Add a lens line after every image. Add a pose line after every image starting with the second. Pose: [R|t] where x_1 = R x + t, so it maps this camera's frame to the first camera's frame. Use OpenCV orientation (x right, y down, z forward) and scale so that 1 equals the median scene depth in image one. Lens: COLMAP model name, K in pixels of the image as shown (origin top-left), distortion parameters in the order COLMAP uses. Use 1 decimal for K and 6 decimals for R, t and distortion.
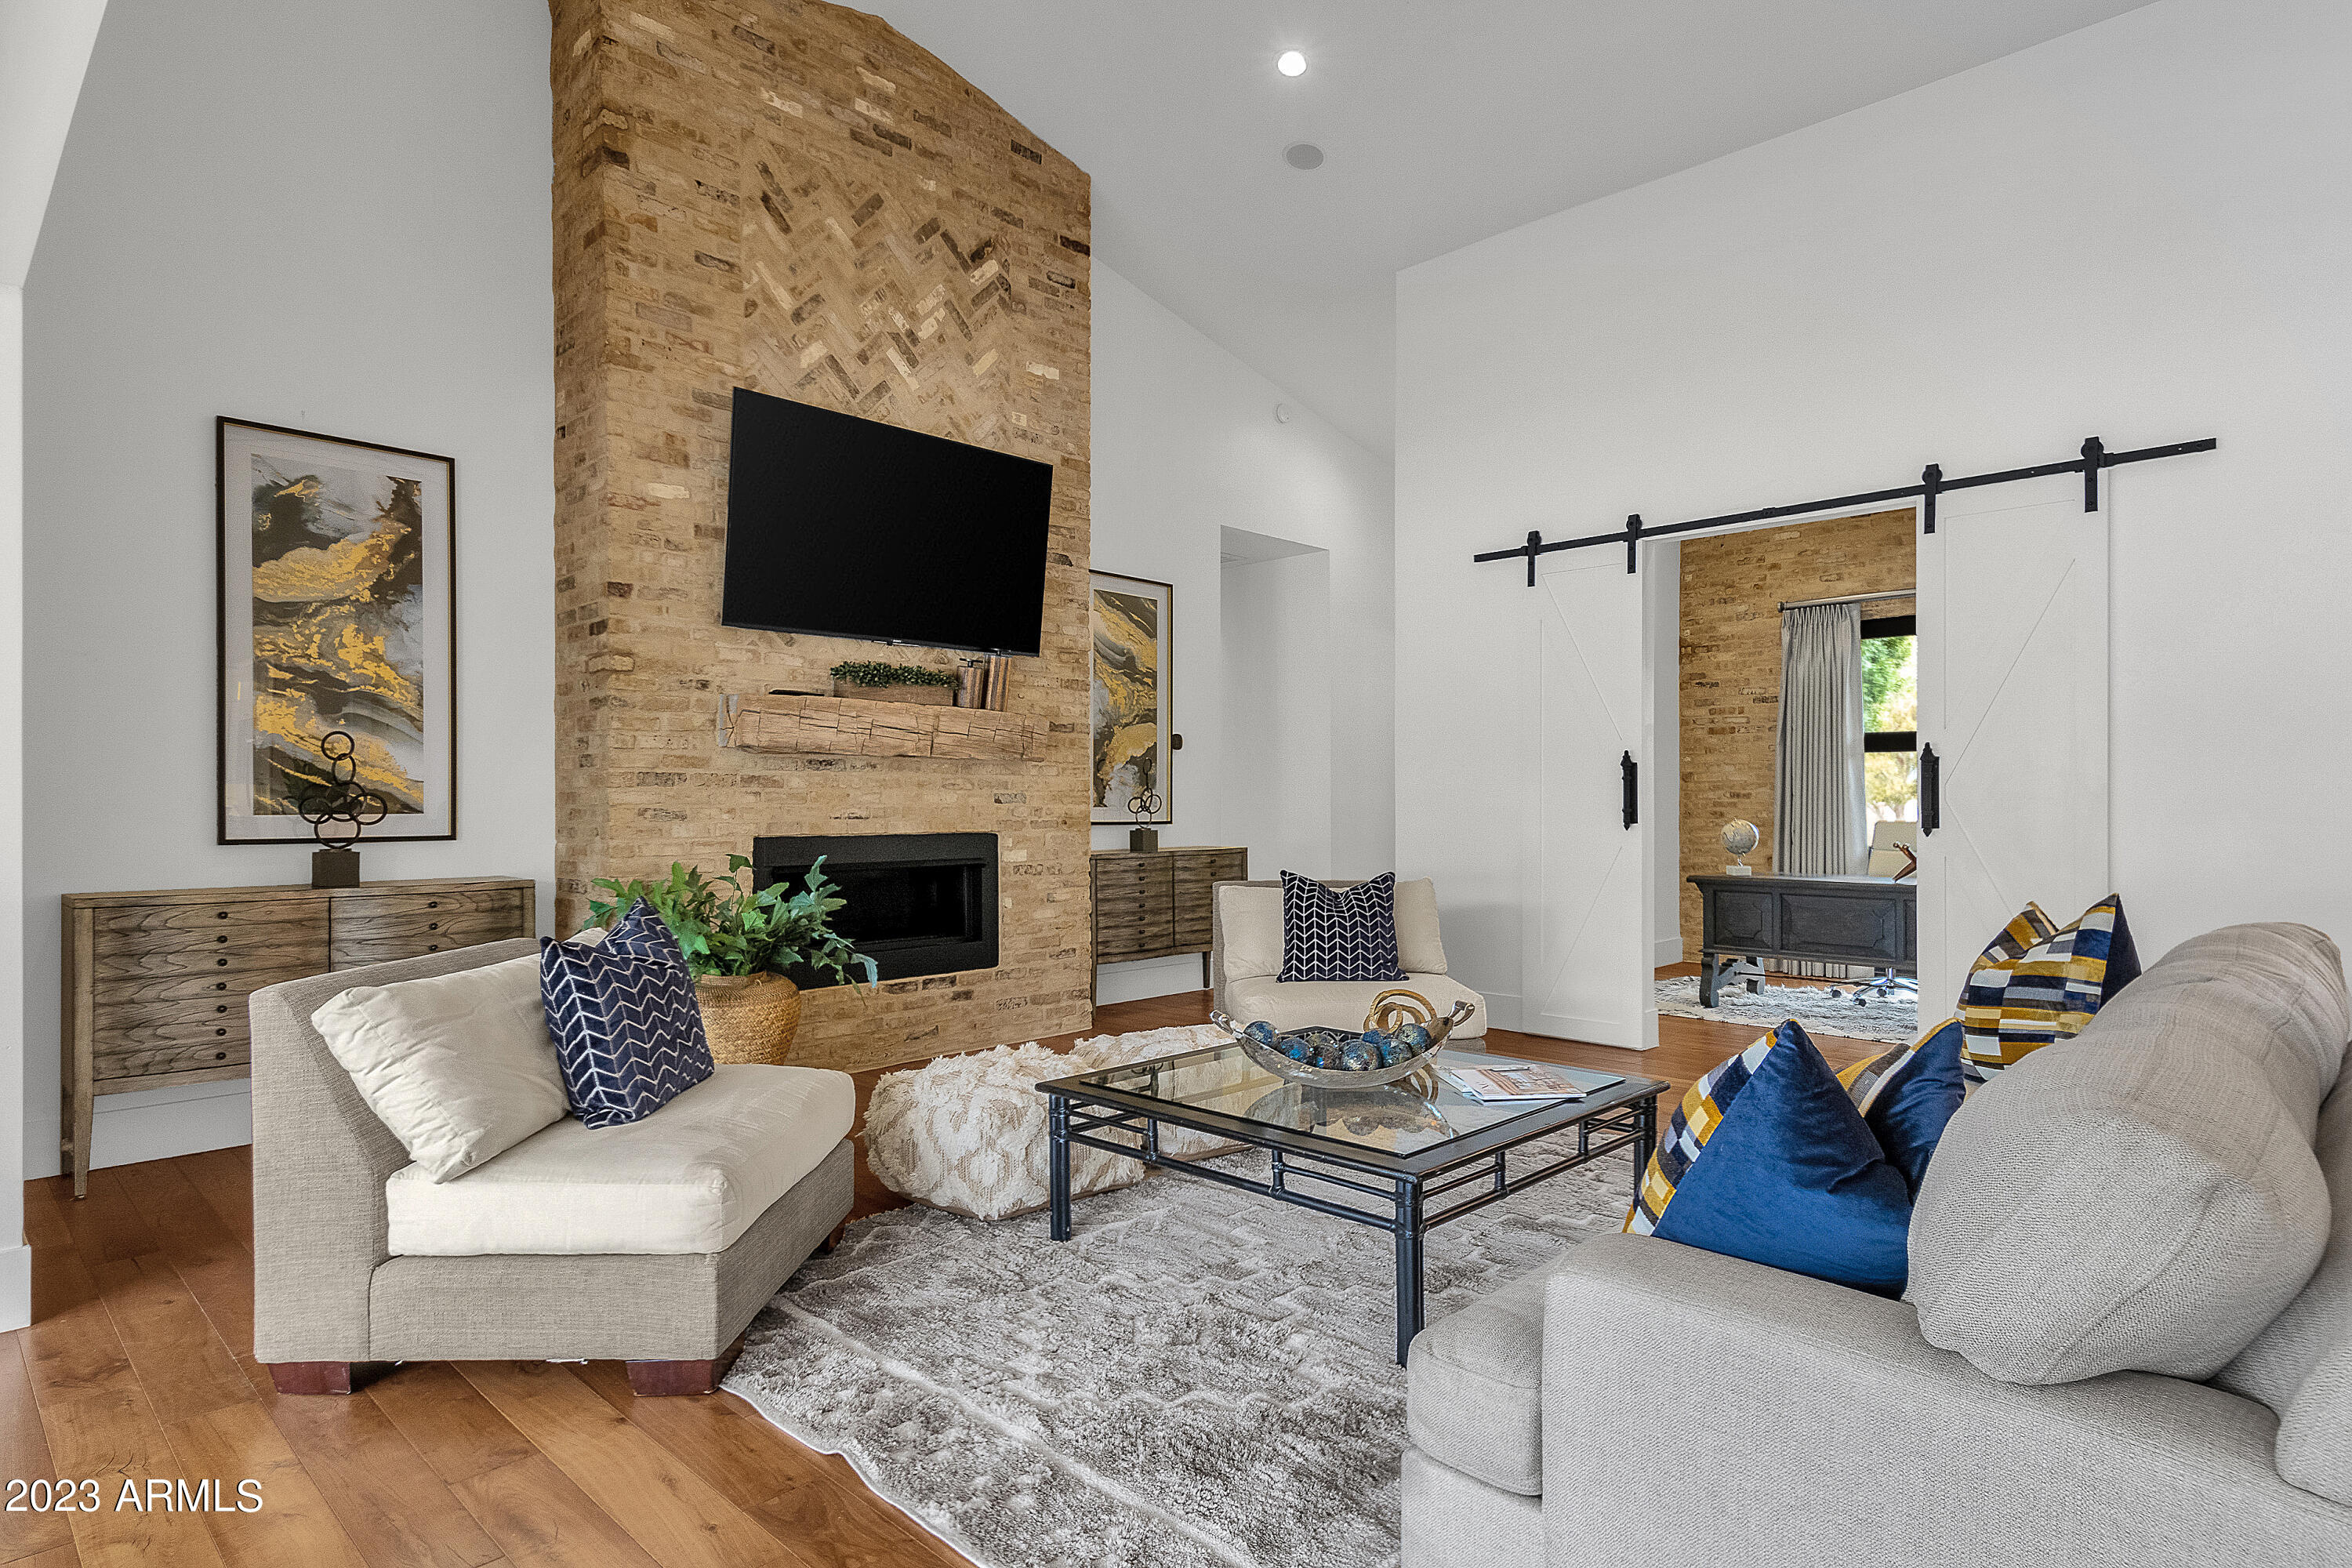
lens RADIAL K [[1245.9, 0, 1130.5], [0, 1245.9, 806.4], [0, 0, 1]] dist [0.021402, -0.011020]
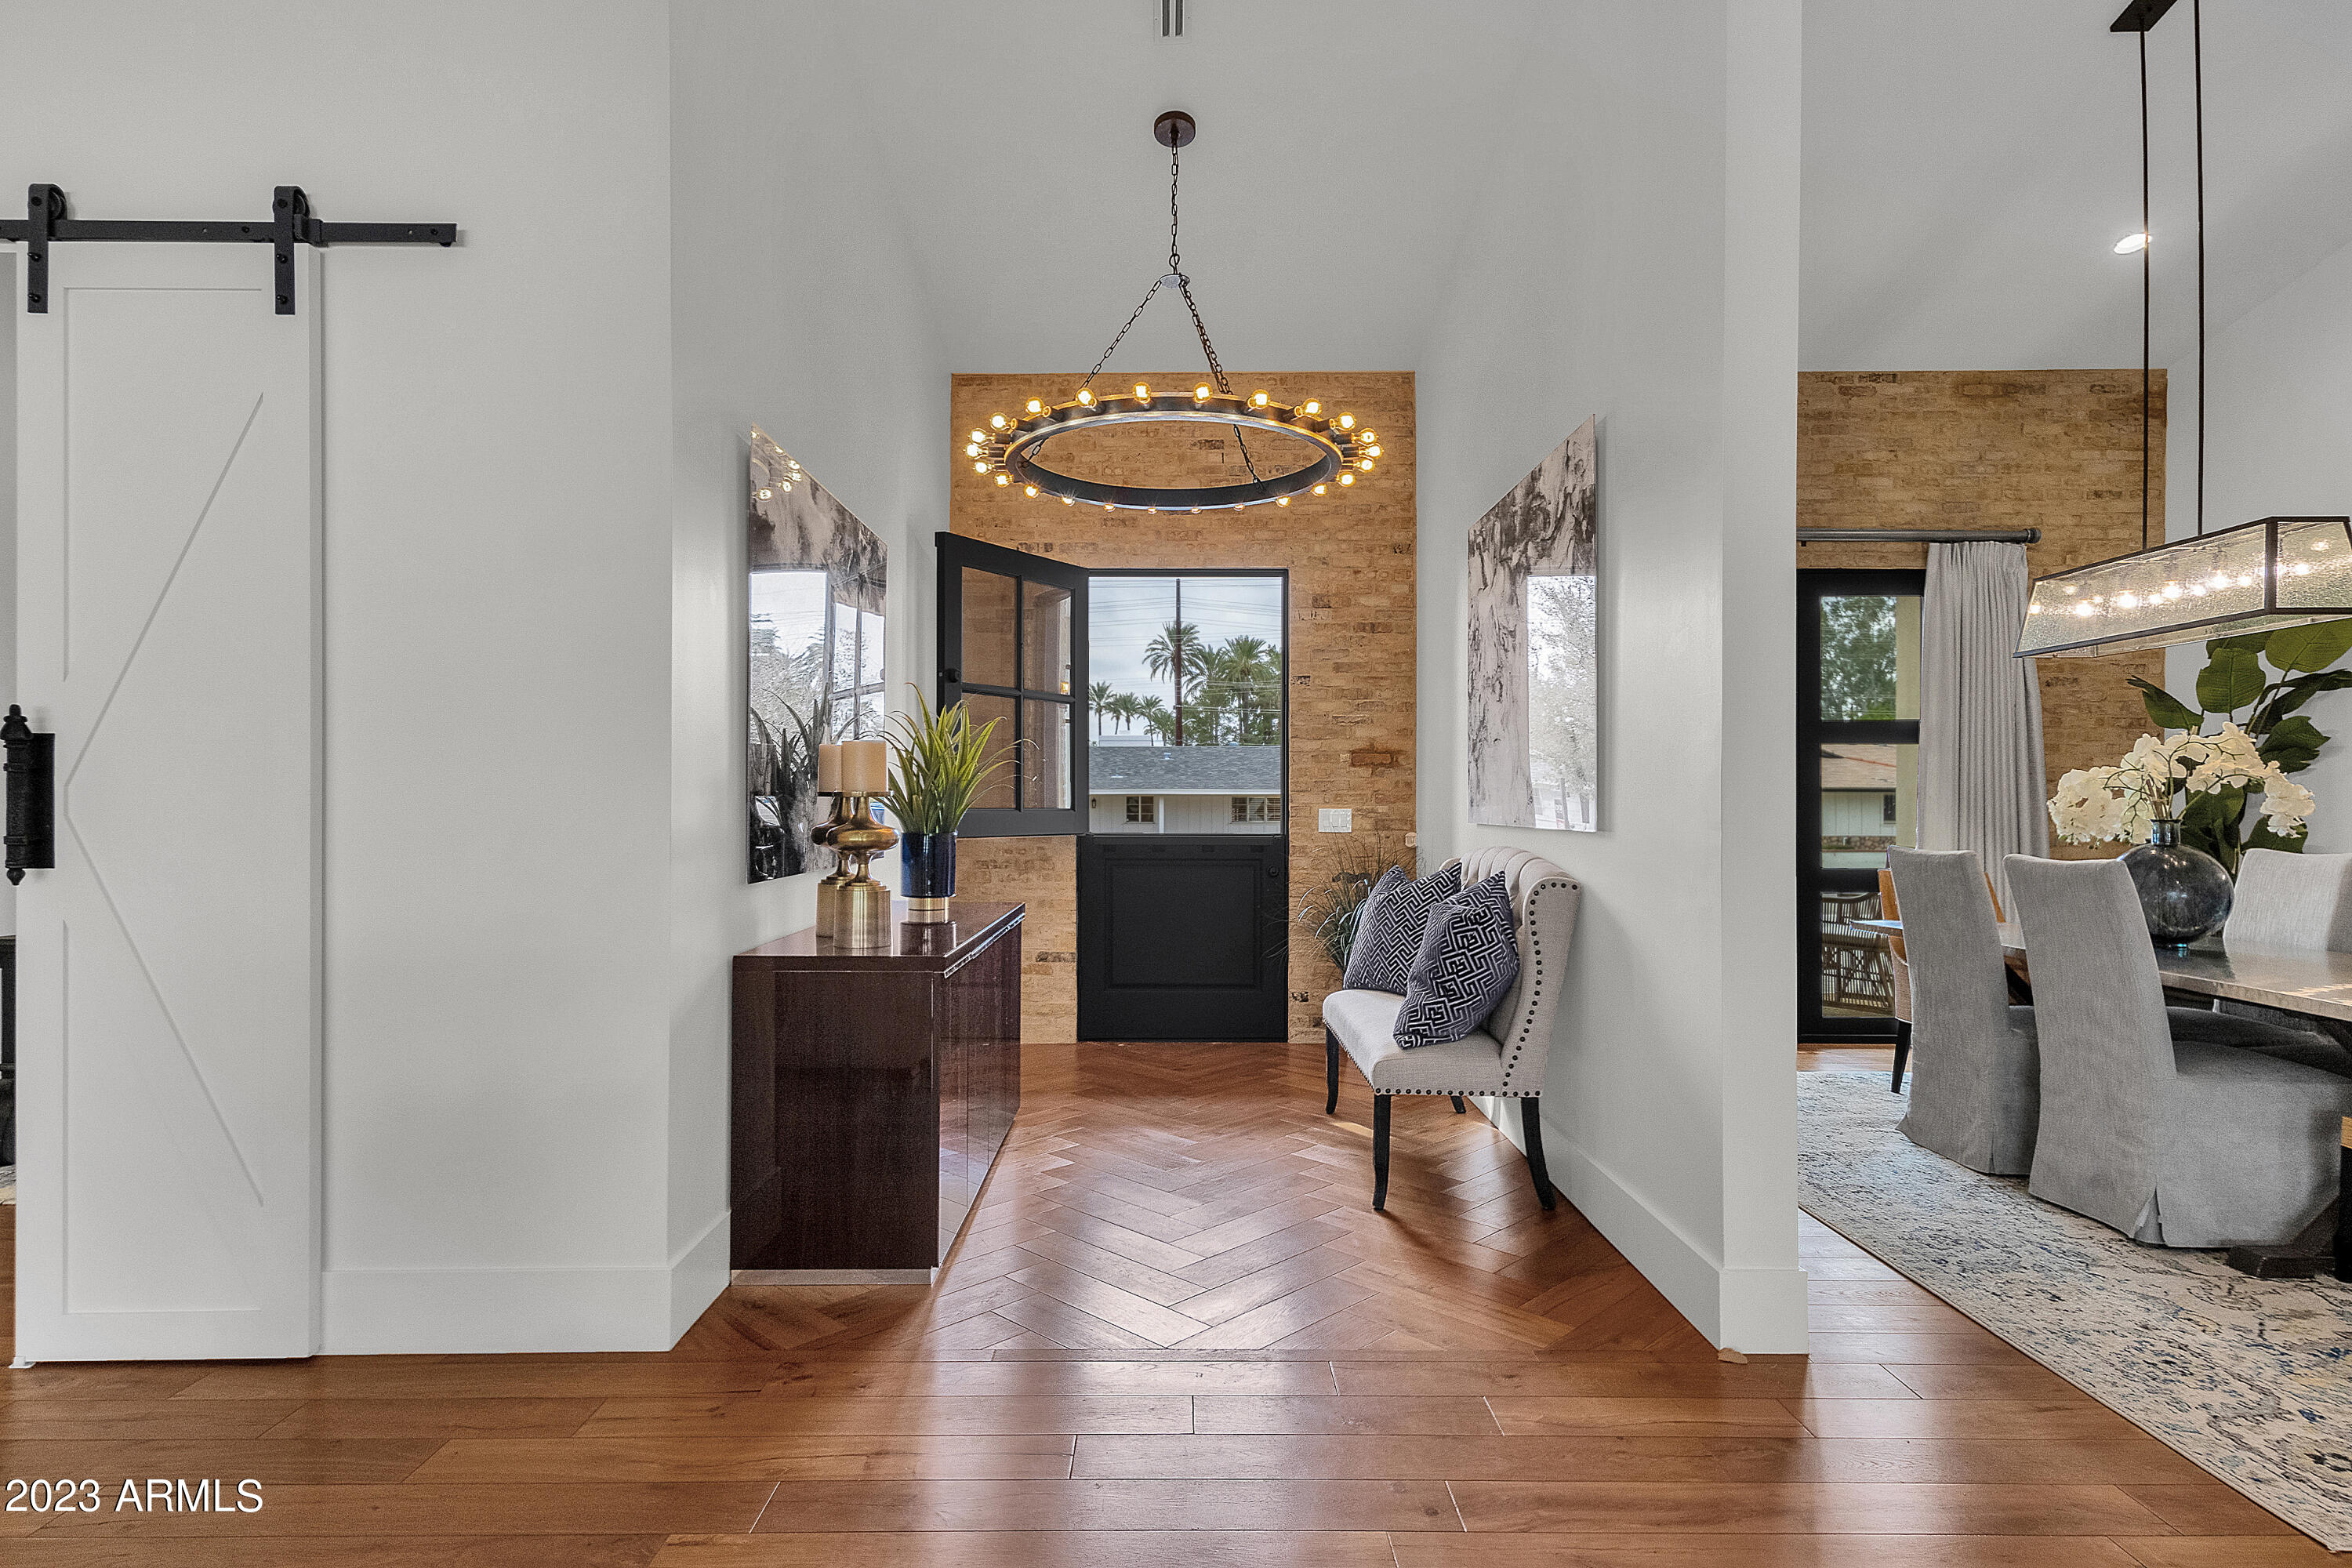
lens RADIAL K [[1245.9, 0, 1185.0], [0, 1245.9, 787.4], [0, 0, 1]] dist [0.021402, -0.011020]
pose [[0.701826, 0.009571, 0.712284, 0.572138], [0.001713, 0.999884, -0.015124, -0.007996], [-0.712346, 0.011835, 0.701728, 0.271906]]
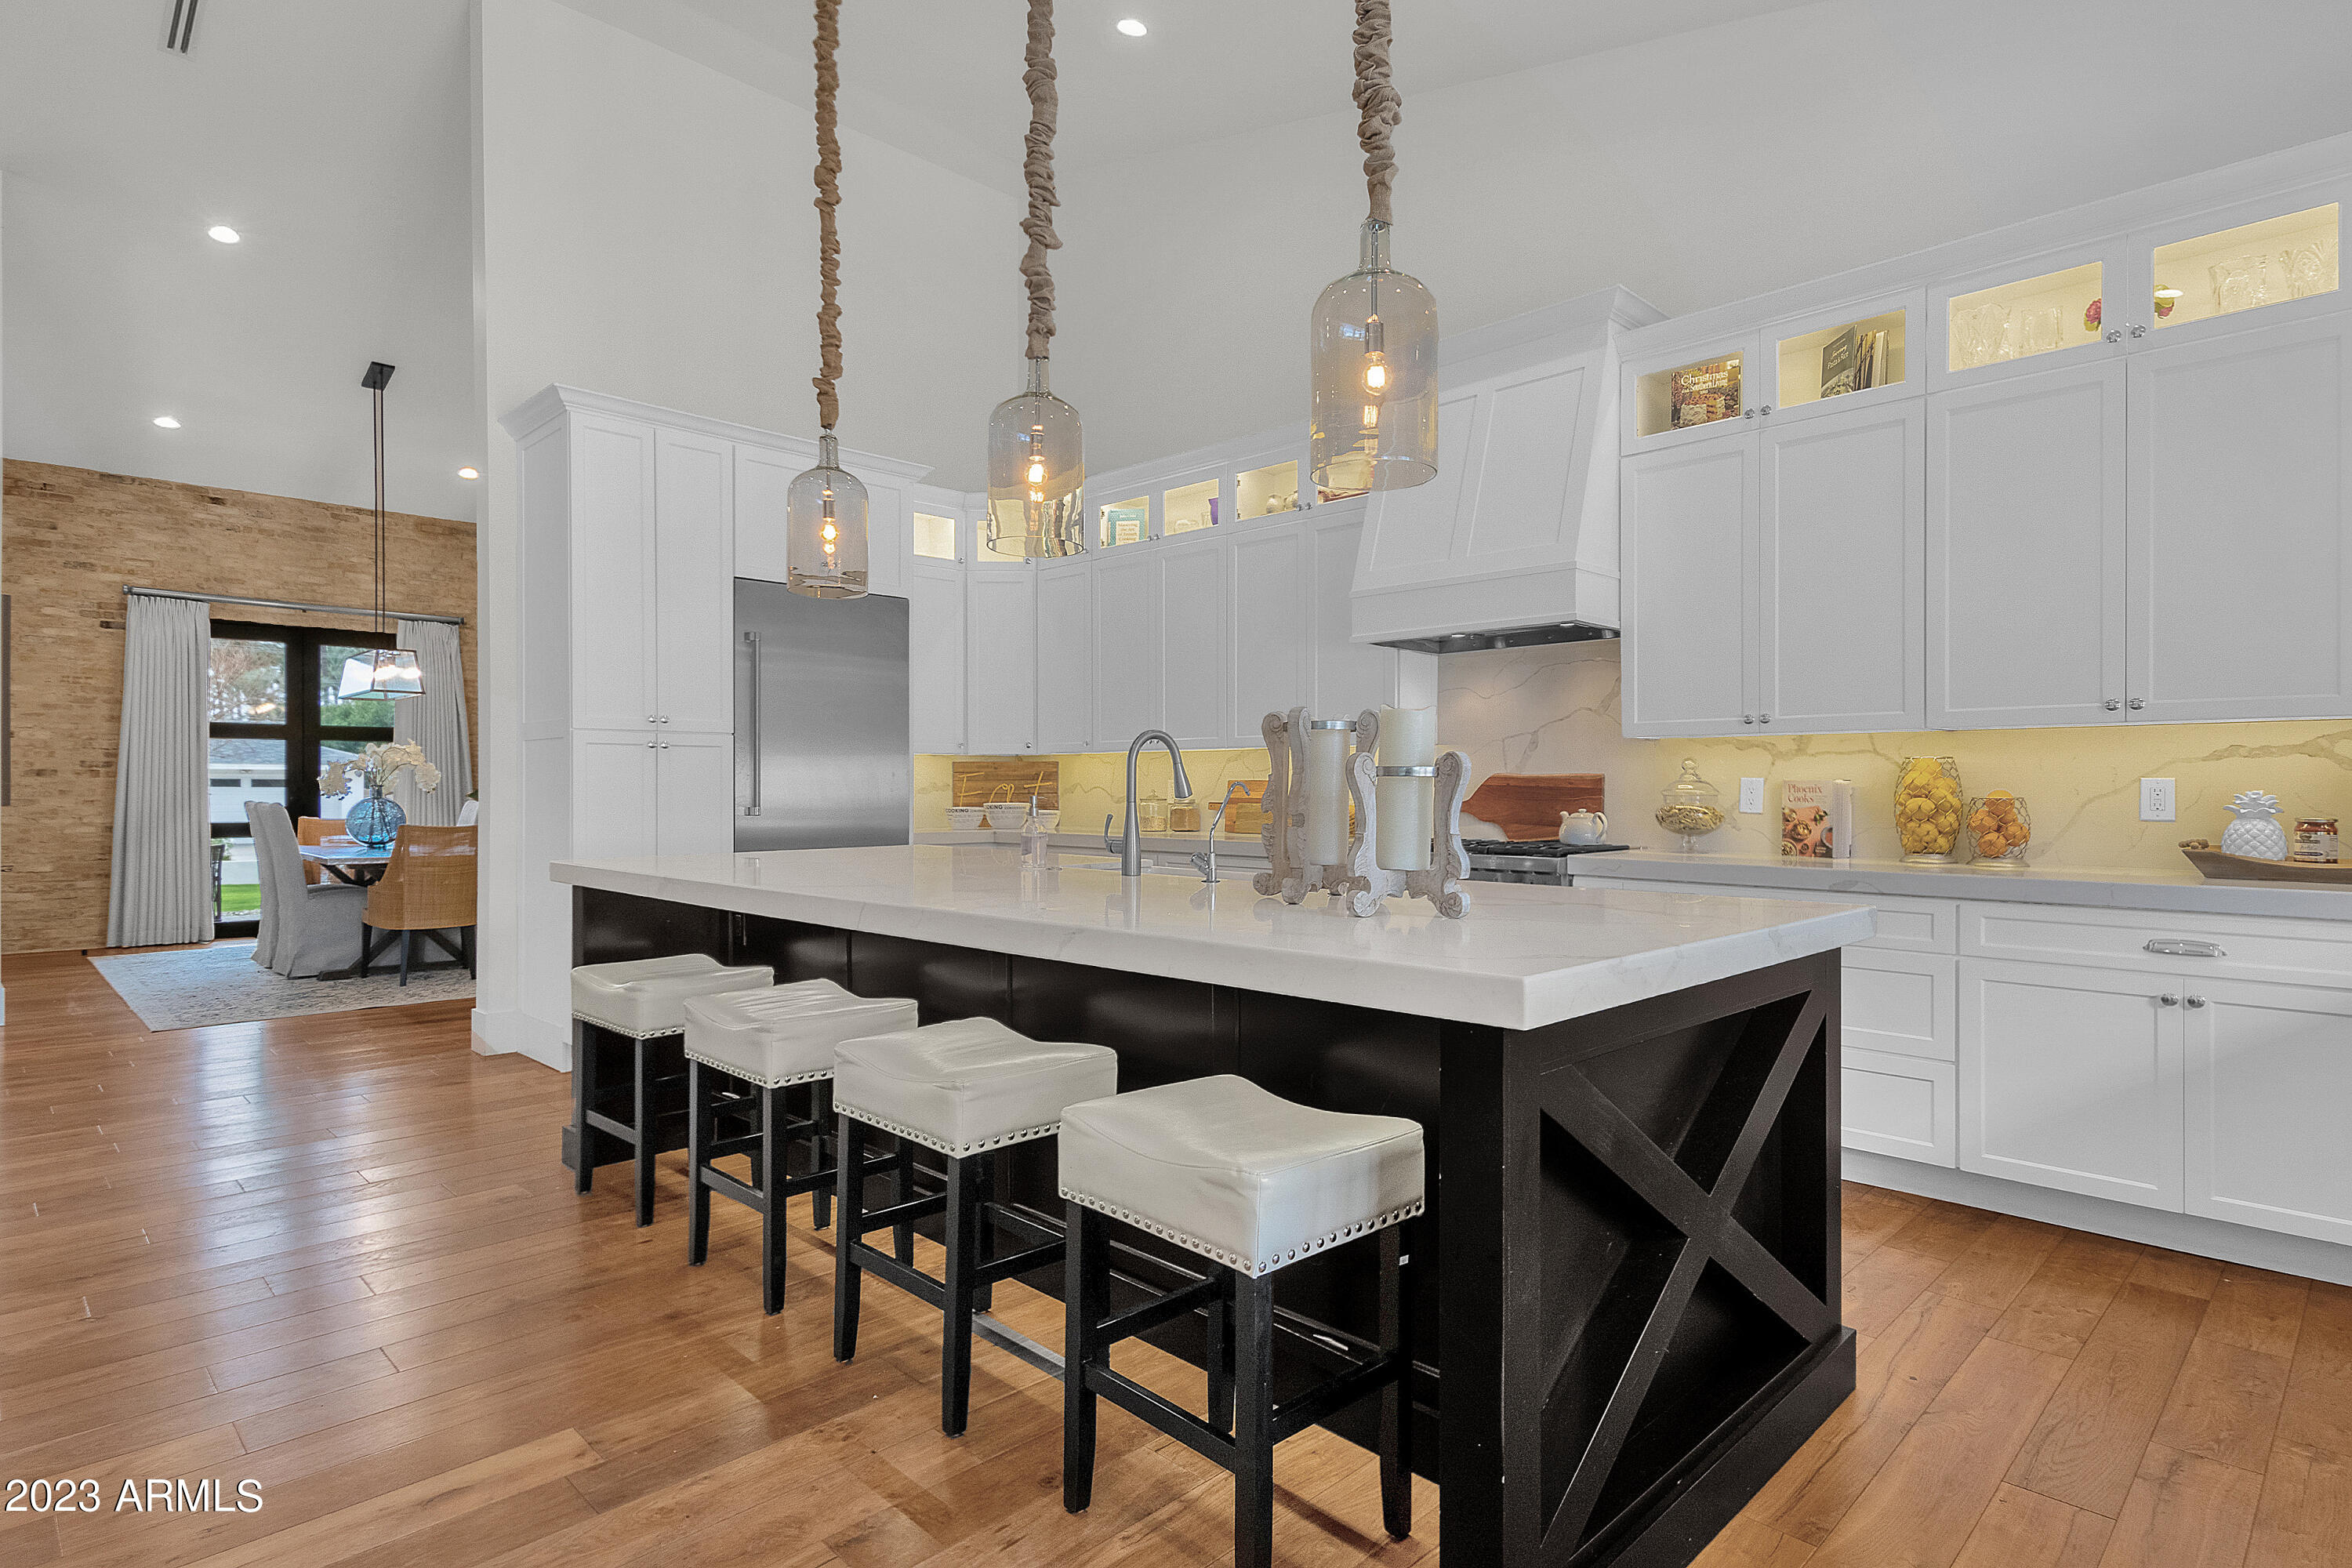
lens RADIAL K [[1245.9, 0, 1215.5], [0, 1245.9, 785.9], [0, 0, 1]] dist [0.021402, -0.011020]
pose [[0.007991, 0.002679, 0.999964, 0.002218], [-0.002718, 0.999993, -0.002657, 0.002948], [-0.999964, -0.002697, 0.007998, -0.653886]]
